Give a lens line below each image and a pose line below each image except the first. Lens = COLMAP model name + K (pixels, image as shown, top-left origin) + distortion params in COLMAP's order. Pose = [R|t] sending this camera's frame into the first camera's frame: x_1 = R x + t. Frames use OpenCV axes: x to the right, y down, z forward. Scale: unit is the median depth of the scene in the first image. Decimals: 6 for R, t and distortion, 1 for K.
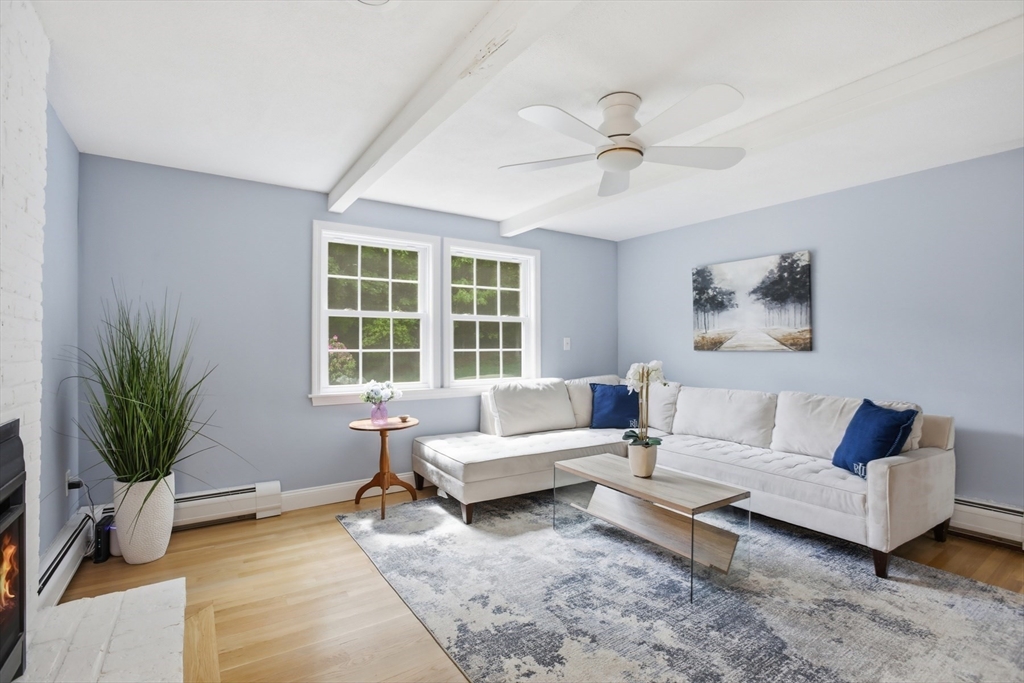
lens RADIAL K [[472.5, 0, 510.2], [0, 472.5, 351.8], [0, 0, 1]] dist [-0.043451, 0.013313]
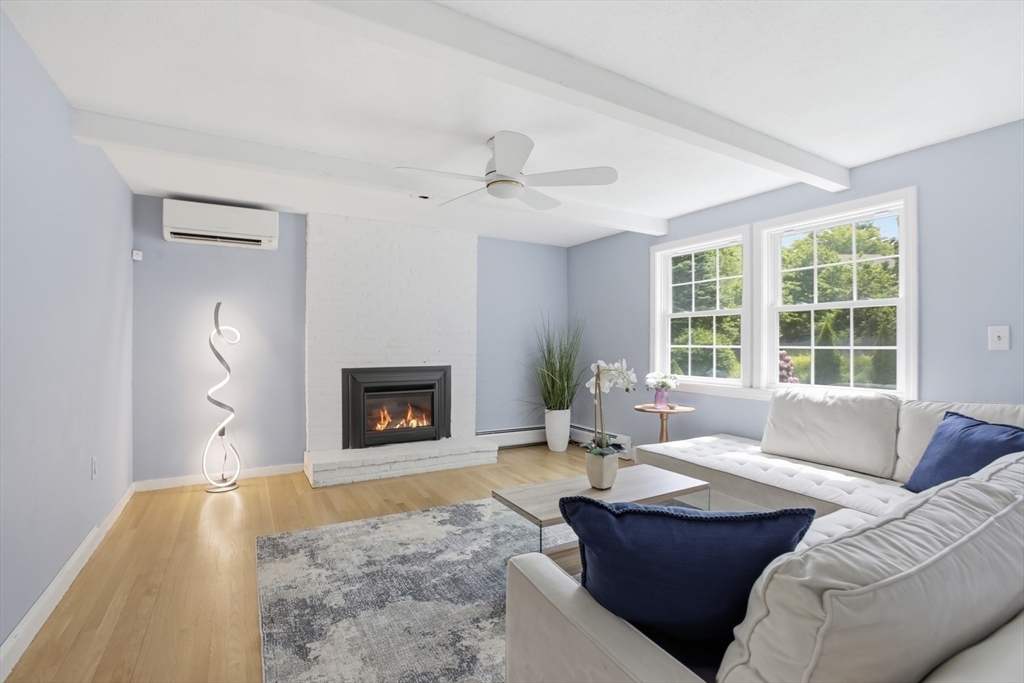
lens RADIAL K [[472.5, 0, 510.2], [0, 472.5, 351.8], [0, 0, 1]] dist [-0.043451, 0.013313]
pose [[-0.065283, 0.019557, -0.997675, 1.164807], [-0.008812, 0.999758, 0.020174, -0.012357], [0.997828, 0.010108, -0.065095, 0.868790]]
